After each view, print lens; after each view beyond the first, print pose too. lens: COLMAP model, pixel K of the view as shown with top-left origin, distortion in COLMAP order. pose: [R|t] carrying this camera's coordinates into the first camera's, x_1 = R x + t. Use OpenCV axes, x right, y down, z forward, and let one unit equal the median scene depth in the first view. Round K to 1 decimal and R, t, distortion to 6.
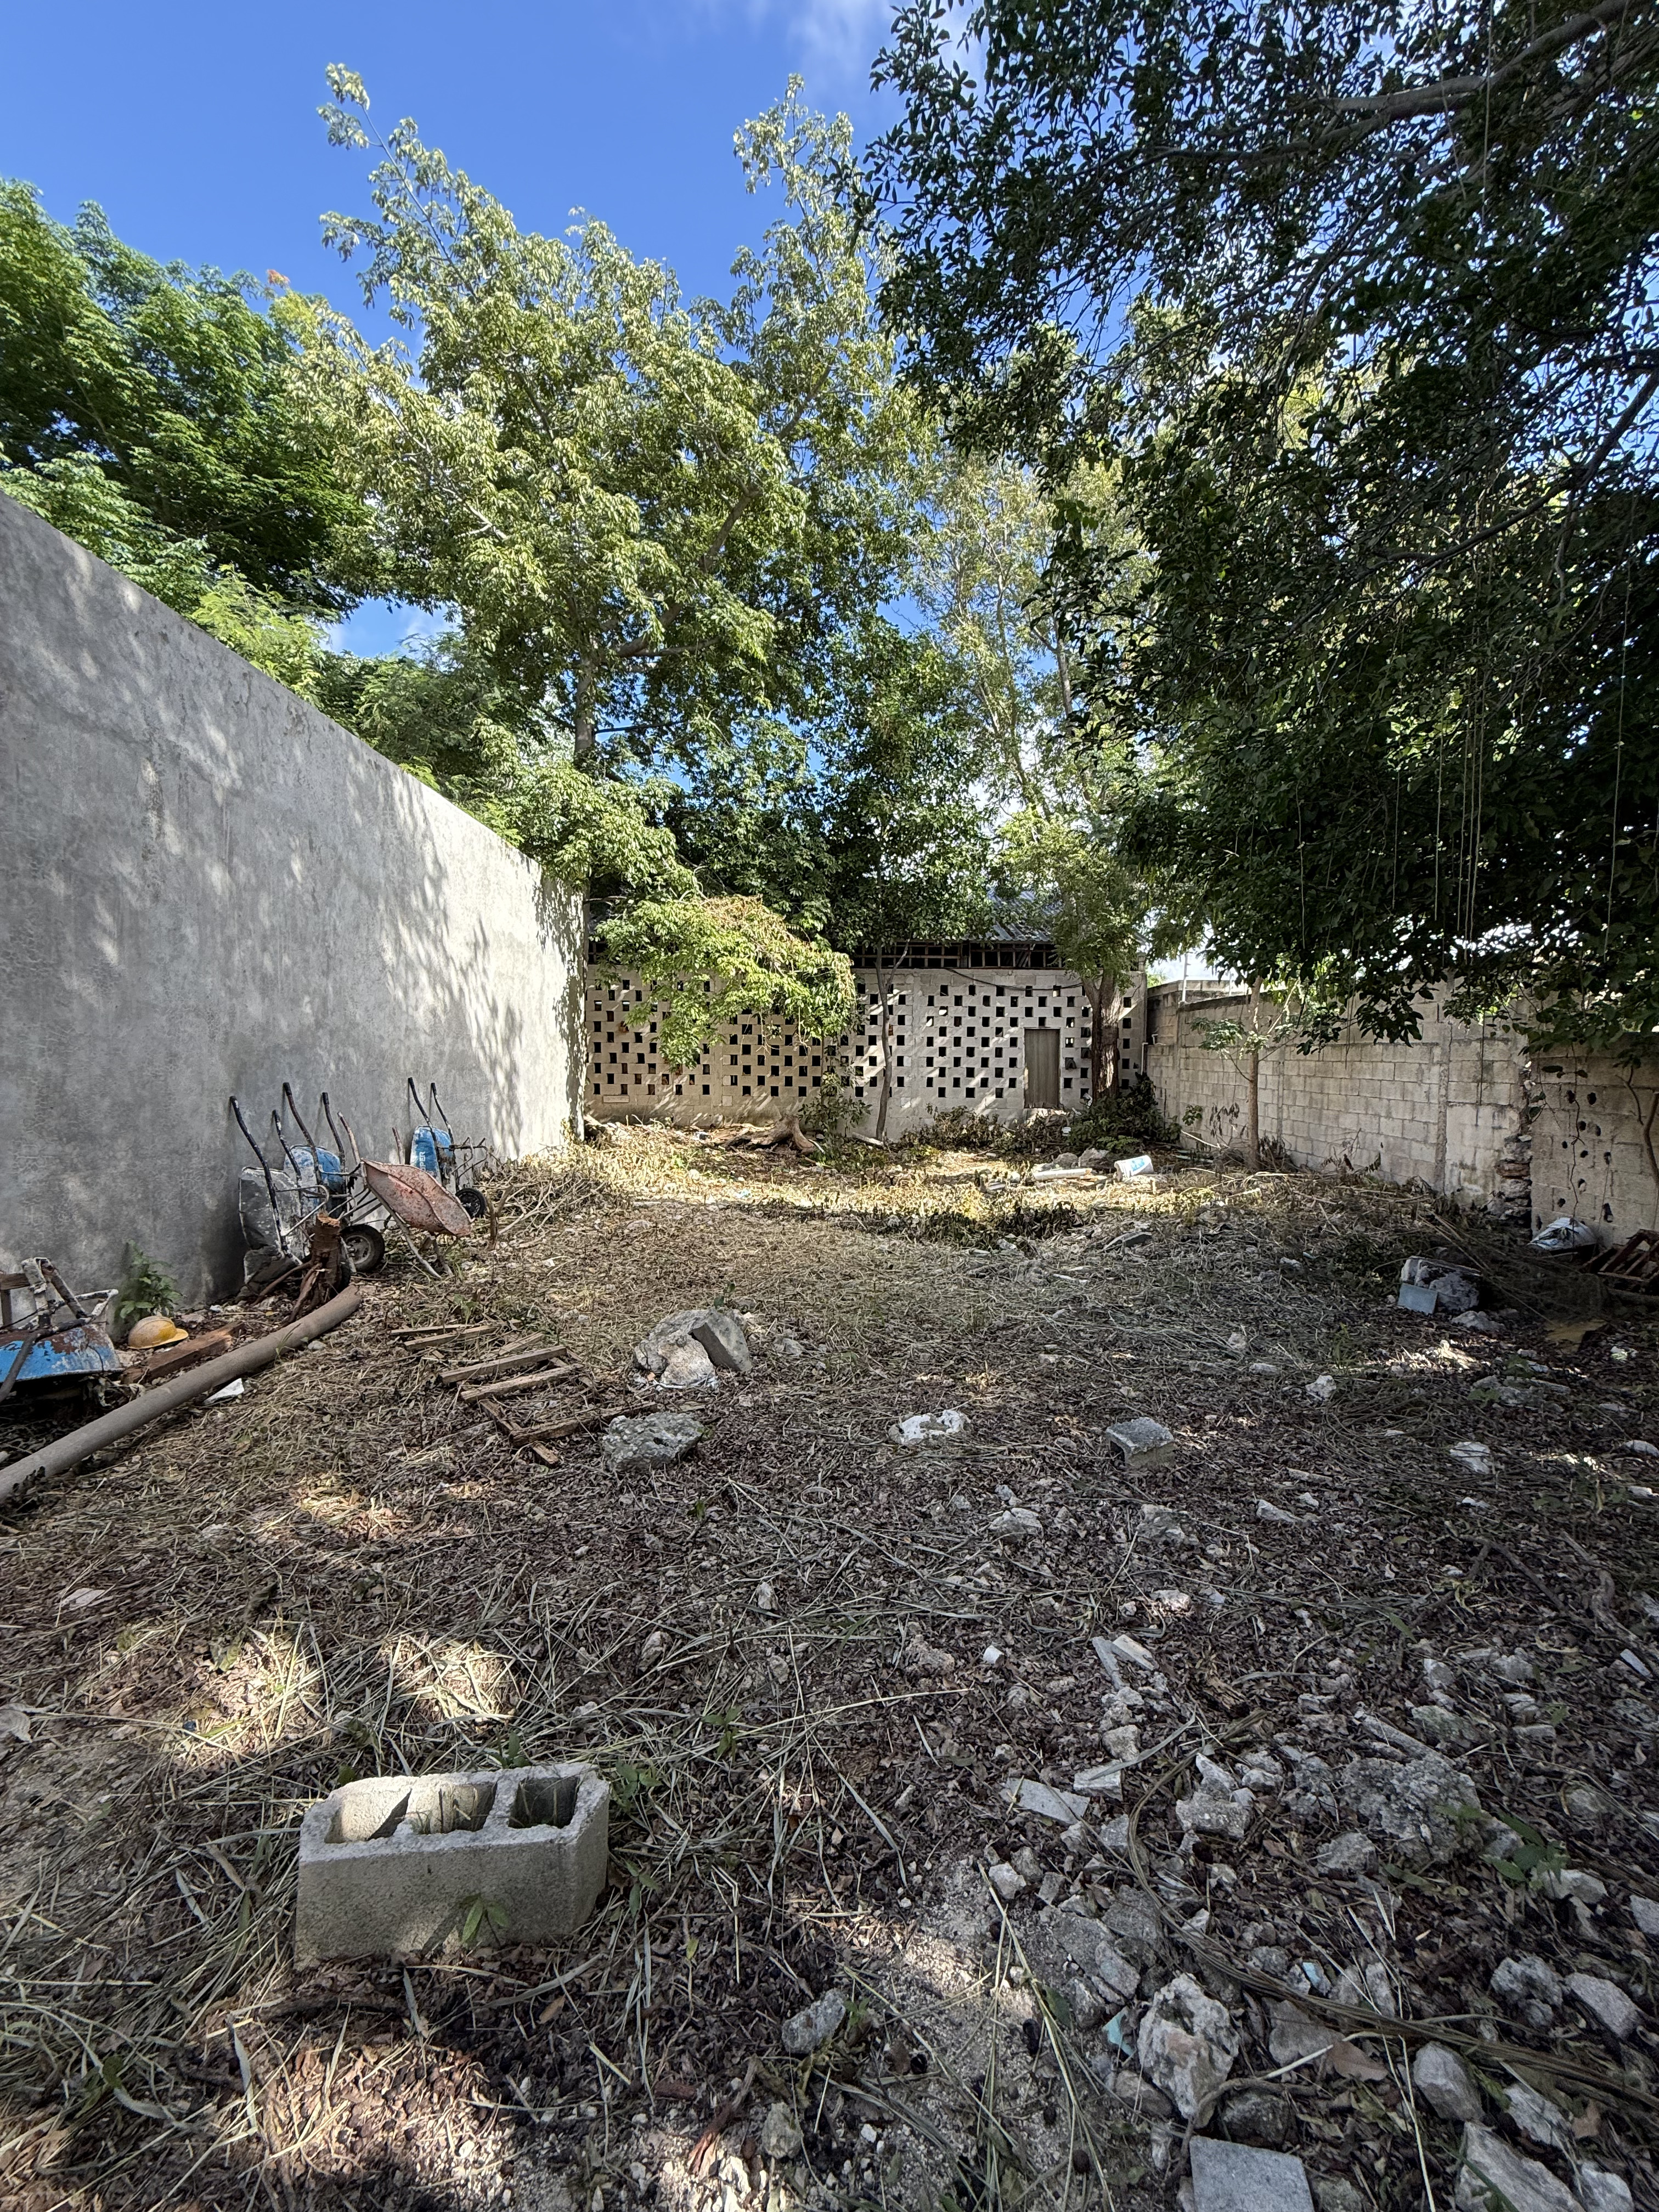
lens RADIAL K [[888.6, 0, 831.0], [0, 888.6, 1106.8], [0, 0, 1]] dist [0.000150, 0.000043]
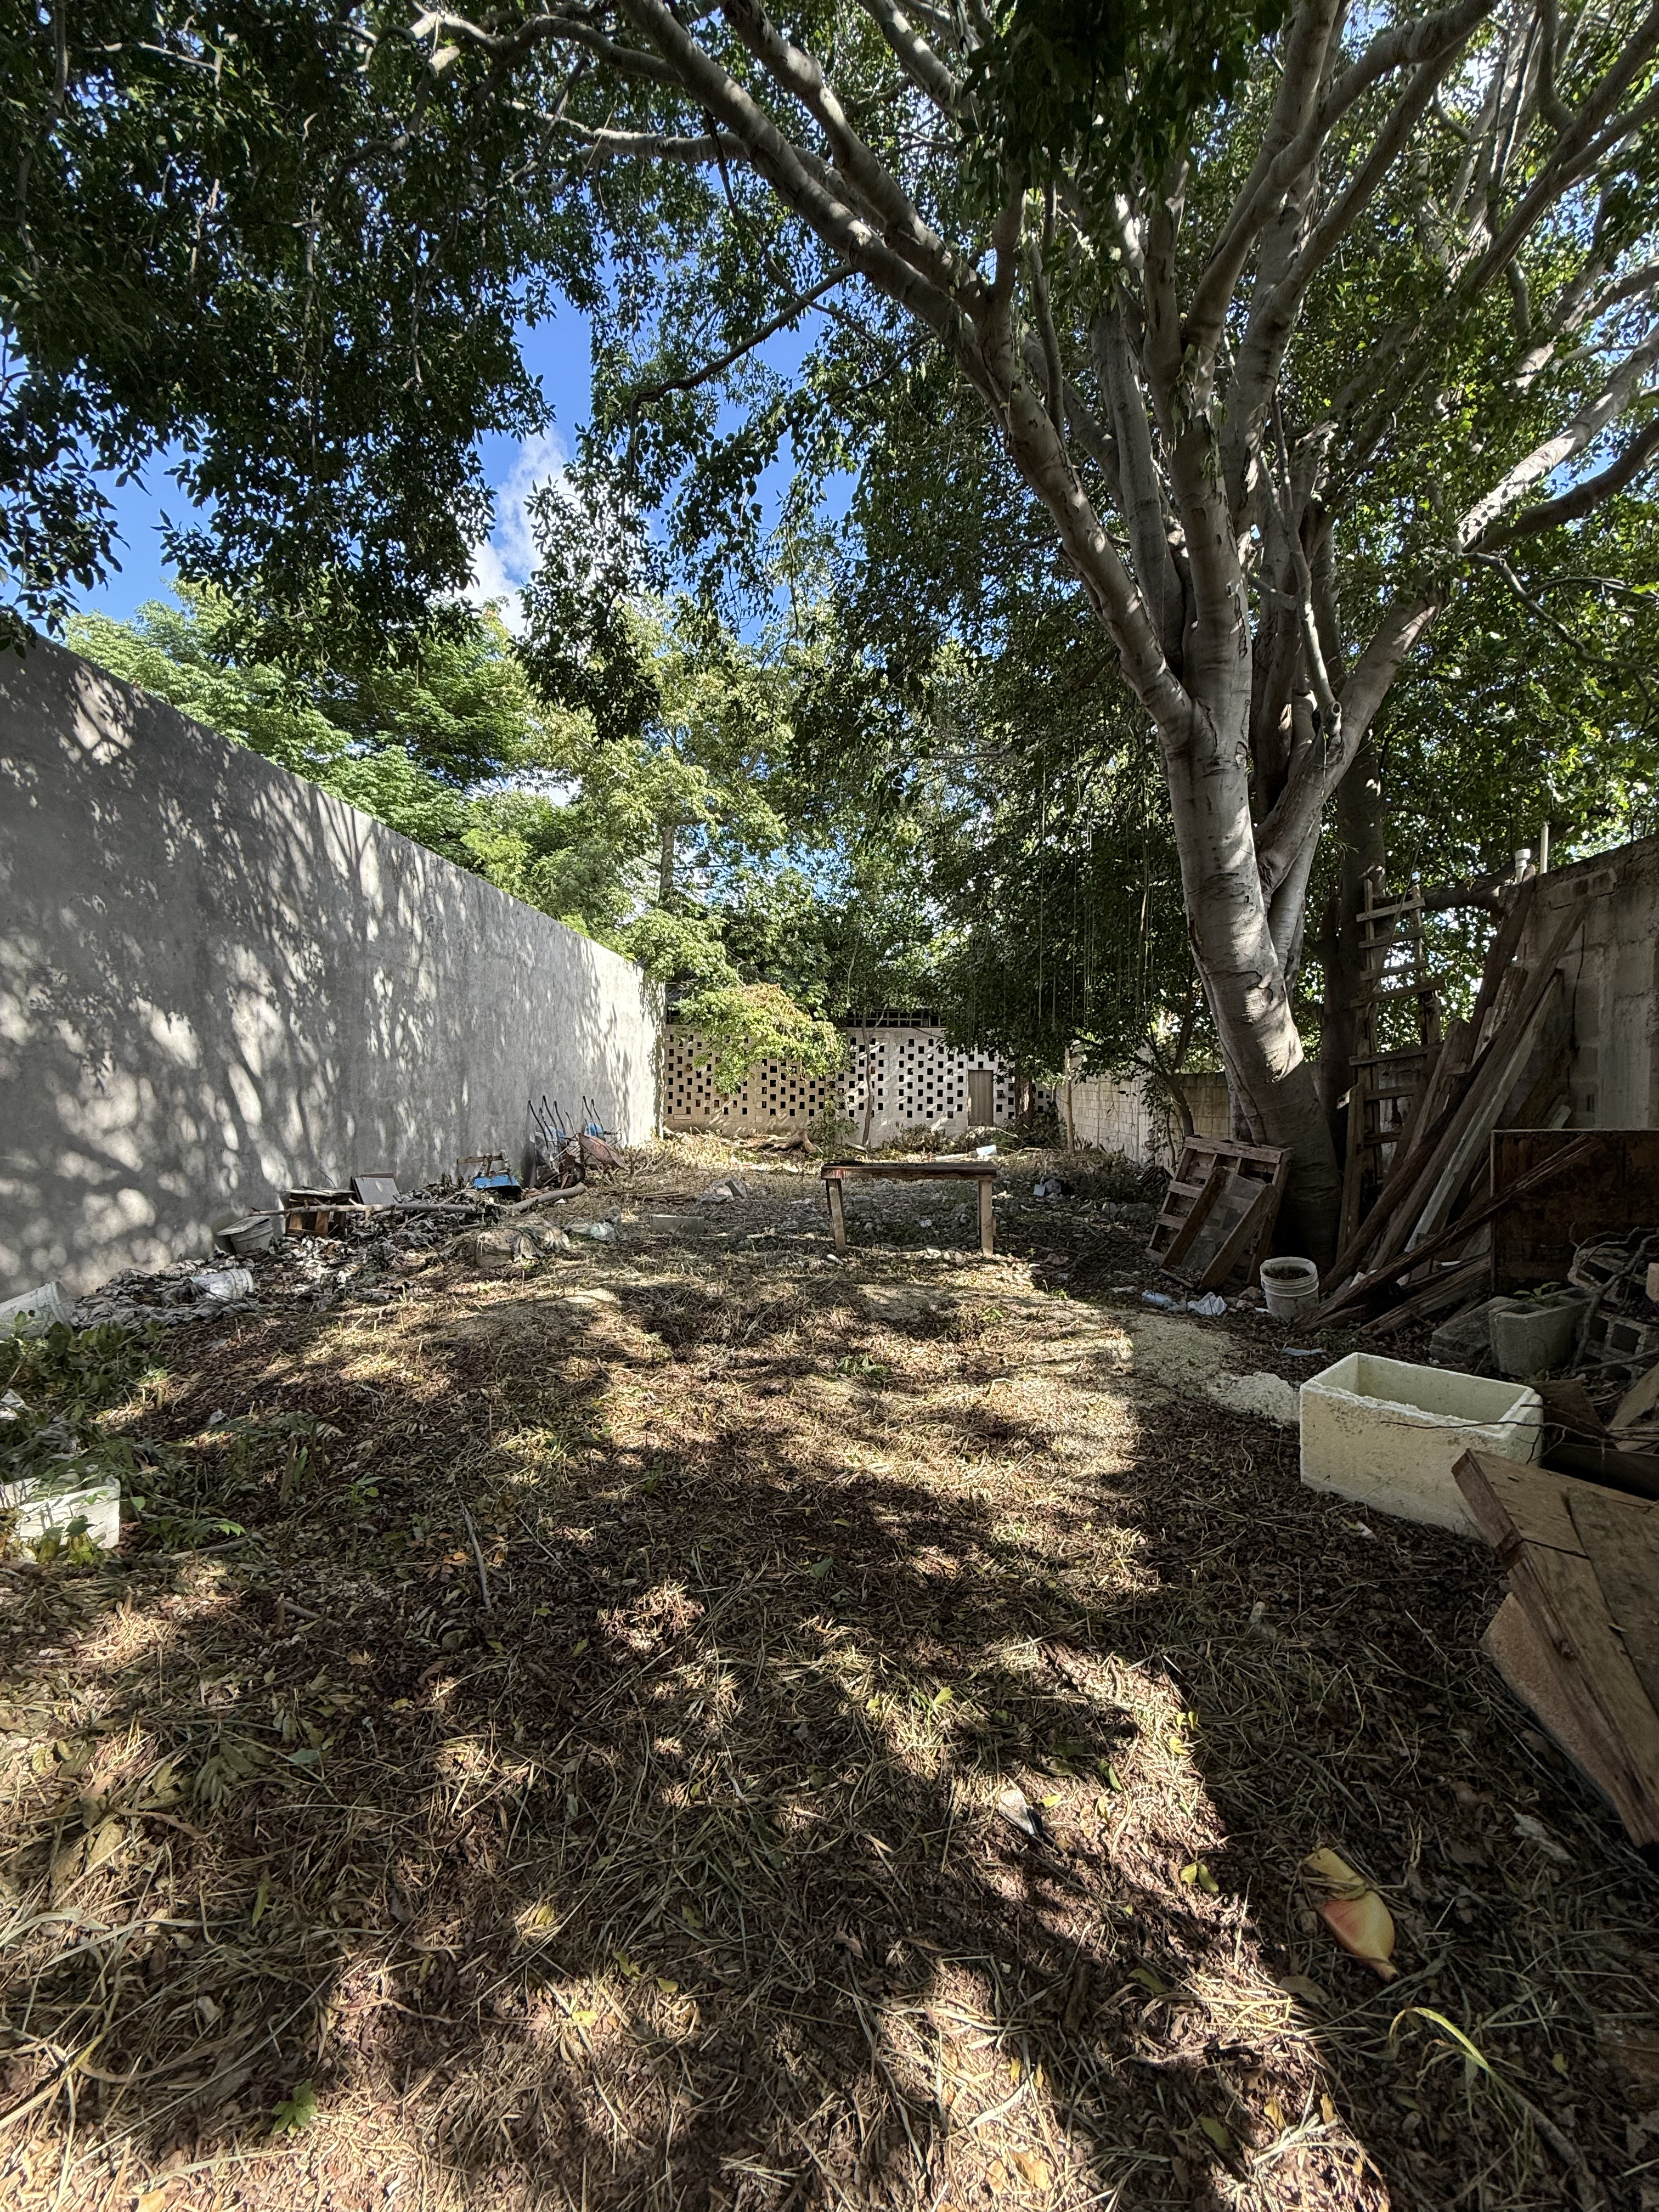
lens RADIAL K [[888.6, 0, 833.3], [0, 888.6, 1105.1], [0, 0, 1]] dist [0.000150, 0.000043]
pose [[0.998535, 0.006441, -0.053729, 0.080902], [-0.008822, 0.998983, -0.044214, 0.033890], [0.053389, 0.044623, 0.997576, -0.432962]]
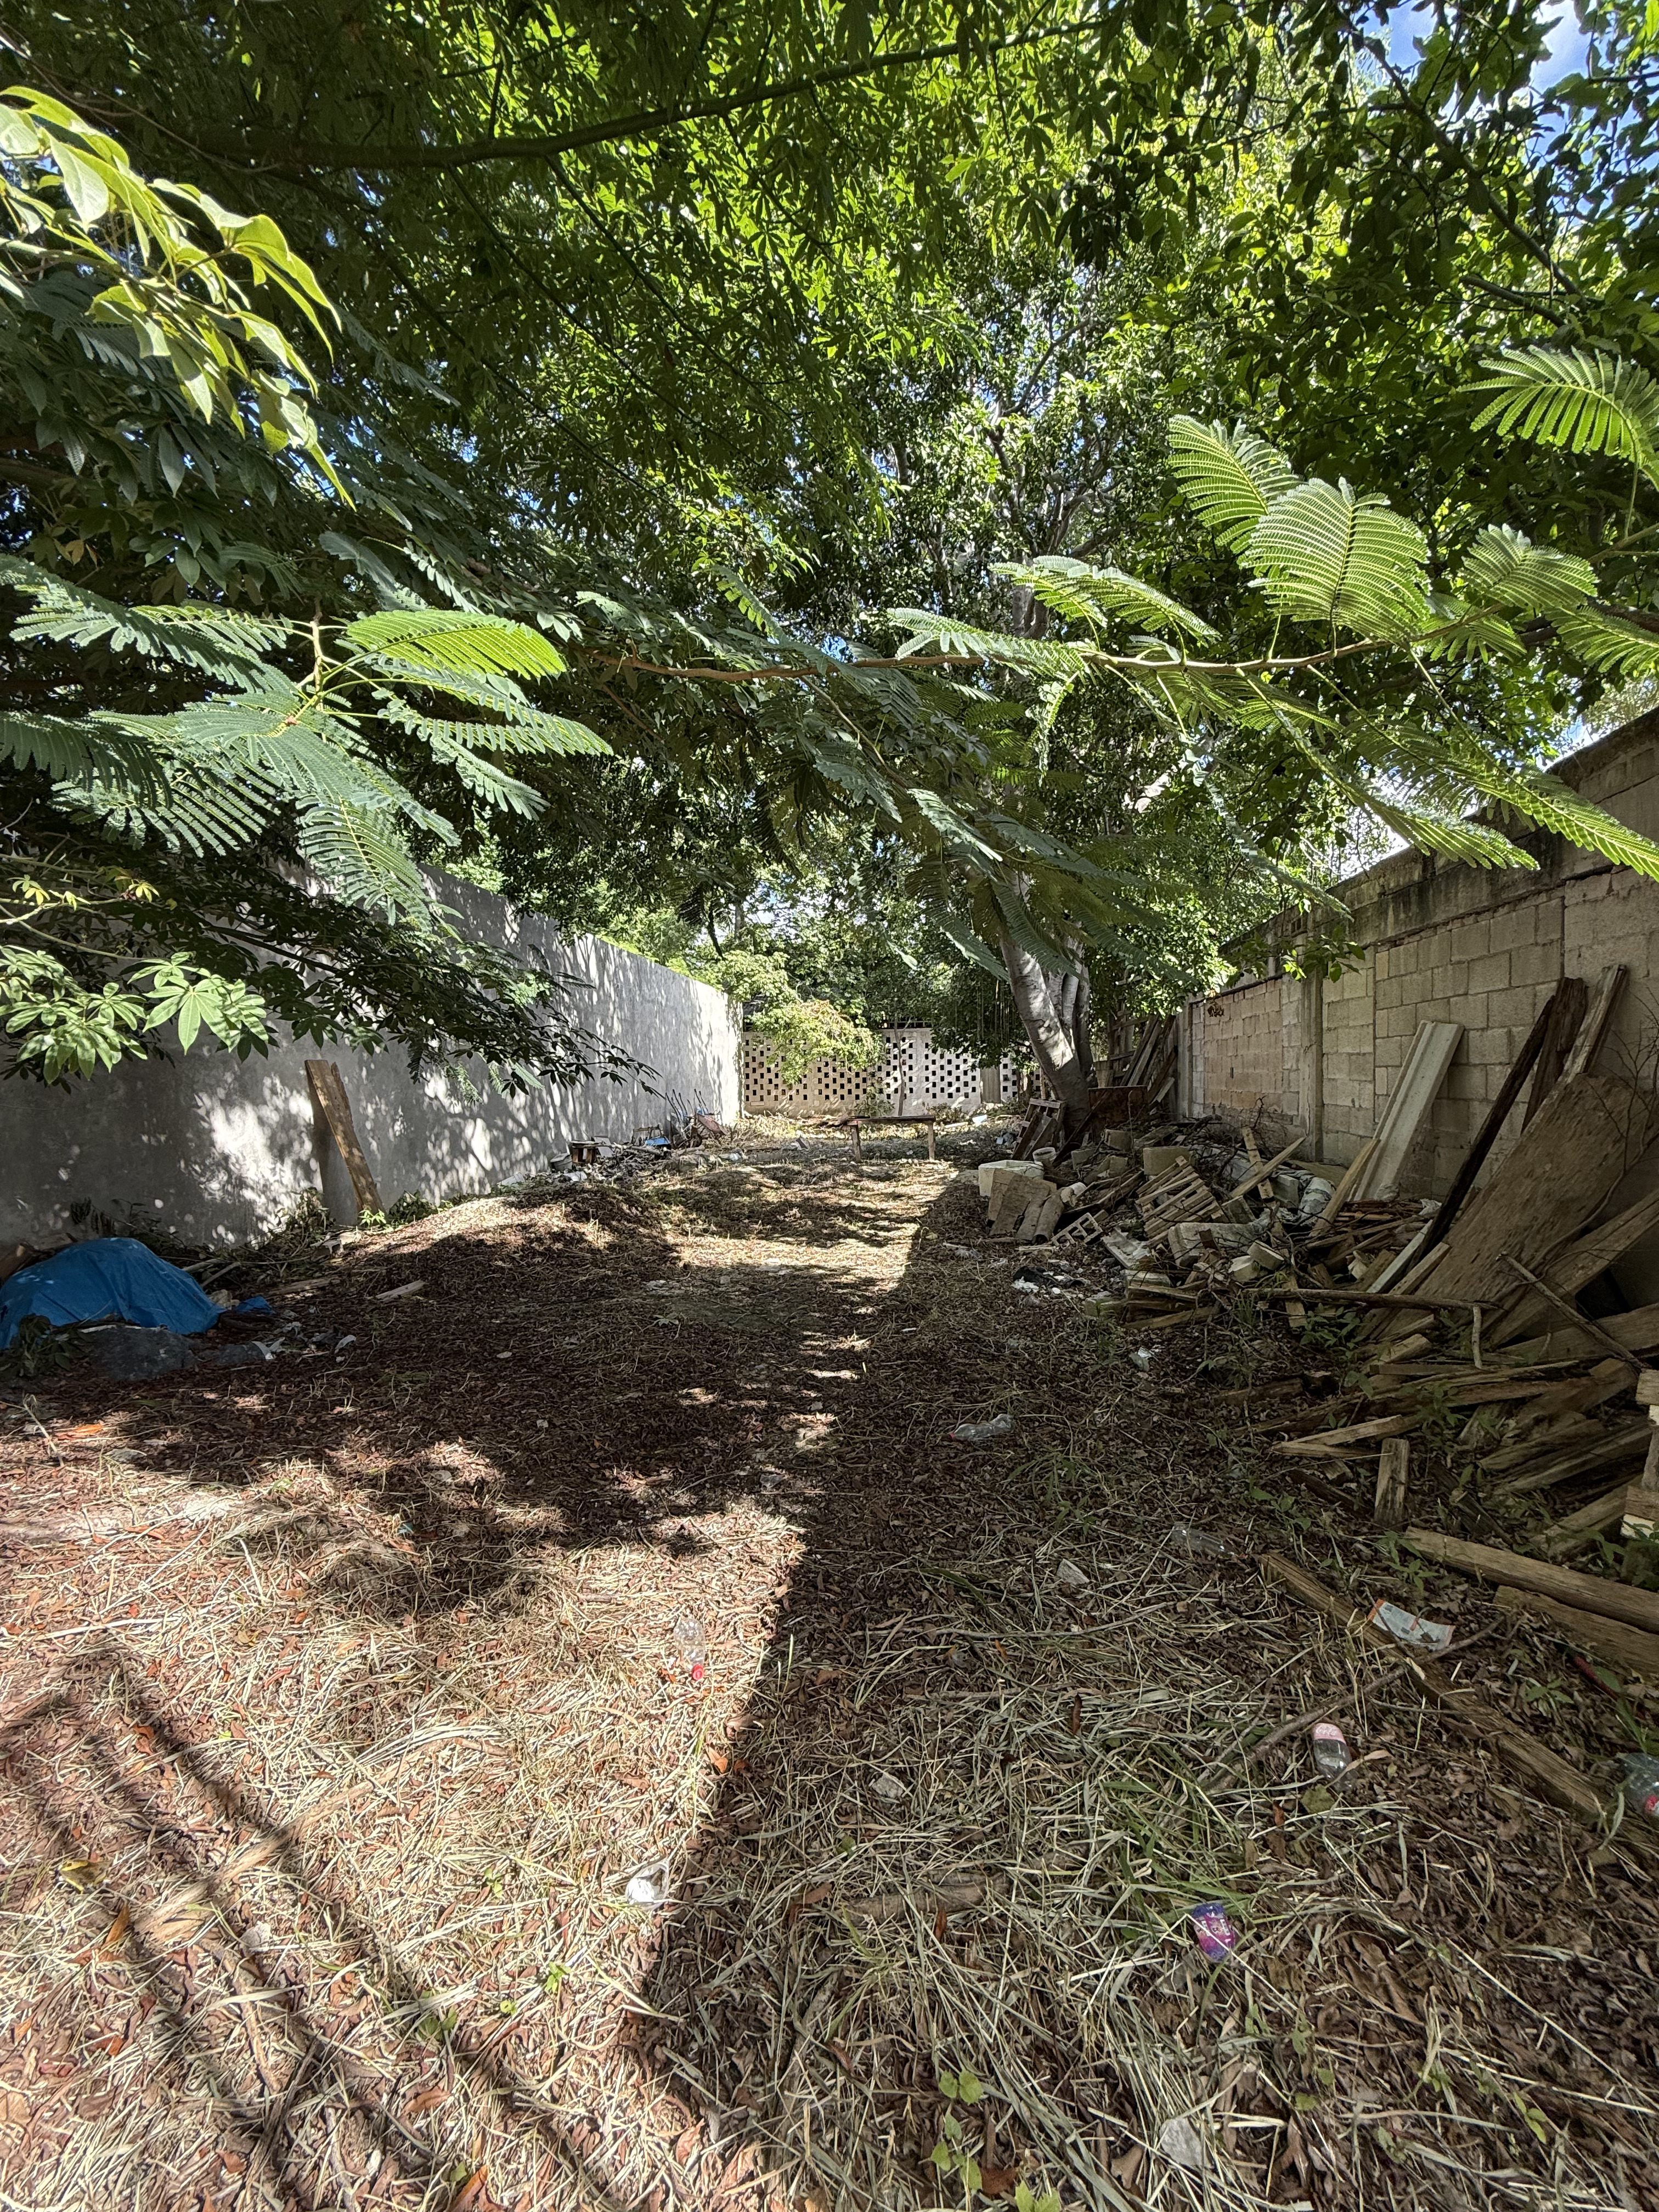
lens RADIAL K [[888.6, 0, 831.1], [0, 888.6, 1104.5], [0, 0, 1]] dist [0.000150, 0.000043]
pose [[0.992254, -0.023031, -0.122072, 0.139713], [0.019211, 0.999291, -0.032376, 0.057265], [0.122731, 0.029780, 0.991993, -0.835823]]
